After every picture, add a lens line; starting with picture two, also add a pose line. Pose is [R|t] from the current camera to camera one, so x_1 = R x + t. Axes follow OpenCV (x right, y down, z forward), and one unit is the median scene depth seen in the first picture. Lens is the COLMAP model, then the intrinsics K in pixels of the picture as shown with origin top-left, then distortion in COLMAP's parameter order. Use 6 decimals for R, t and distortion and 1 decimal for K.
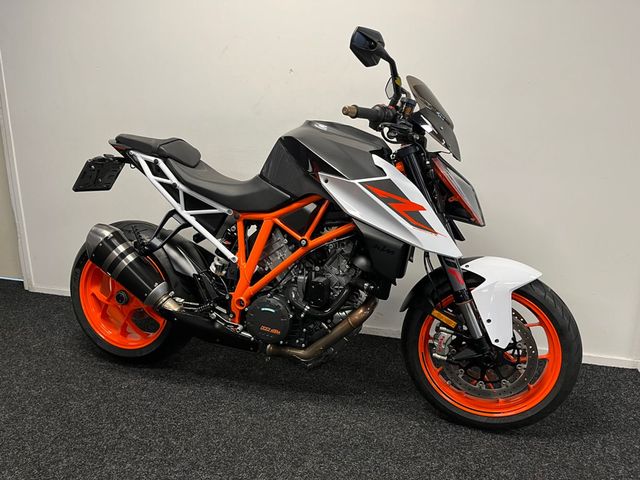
lens RADIAL K [[487.2, 0, 315.1], [0, 487.2, 238.9], [0, 0, 1]] dist [0.084499, -0.112205]
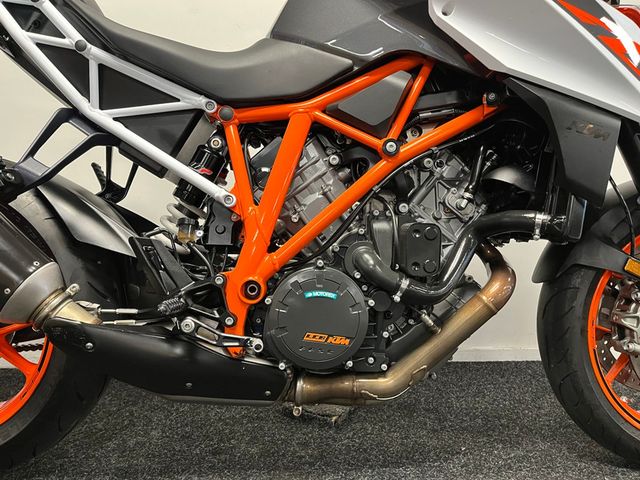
lens RADIAL K [[487.2, 0, 319.6], [0, 487.2, 233.2], [0, 0, 1]] dist [0.084499, -0.112205]
pose [[0.936432, -0.027495, 0.349770, -0.267470], [0.077805, 0.988376, -0.130610, 0.152481], [-0.342113, 0.149521, 0.927686, 0.576455]]
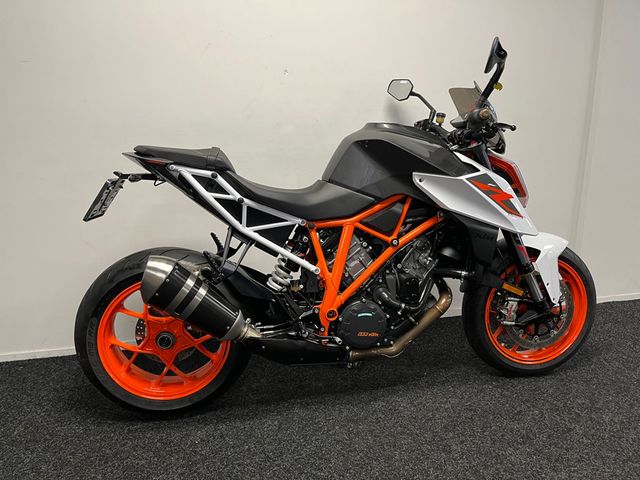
lens RADIAL K [[487.2, 0, 317.2], [0, 487.2, 239.2], [0, 0, 1]] dist [0.084499, -0.112205]
pose [[0.881301, -0.135762, 0.452633, -0.630973], [0.132129, 0.990433, 0.039805, -0.061322], [-0.453707, 0.024726, 0.890808, 0.159757]]
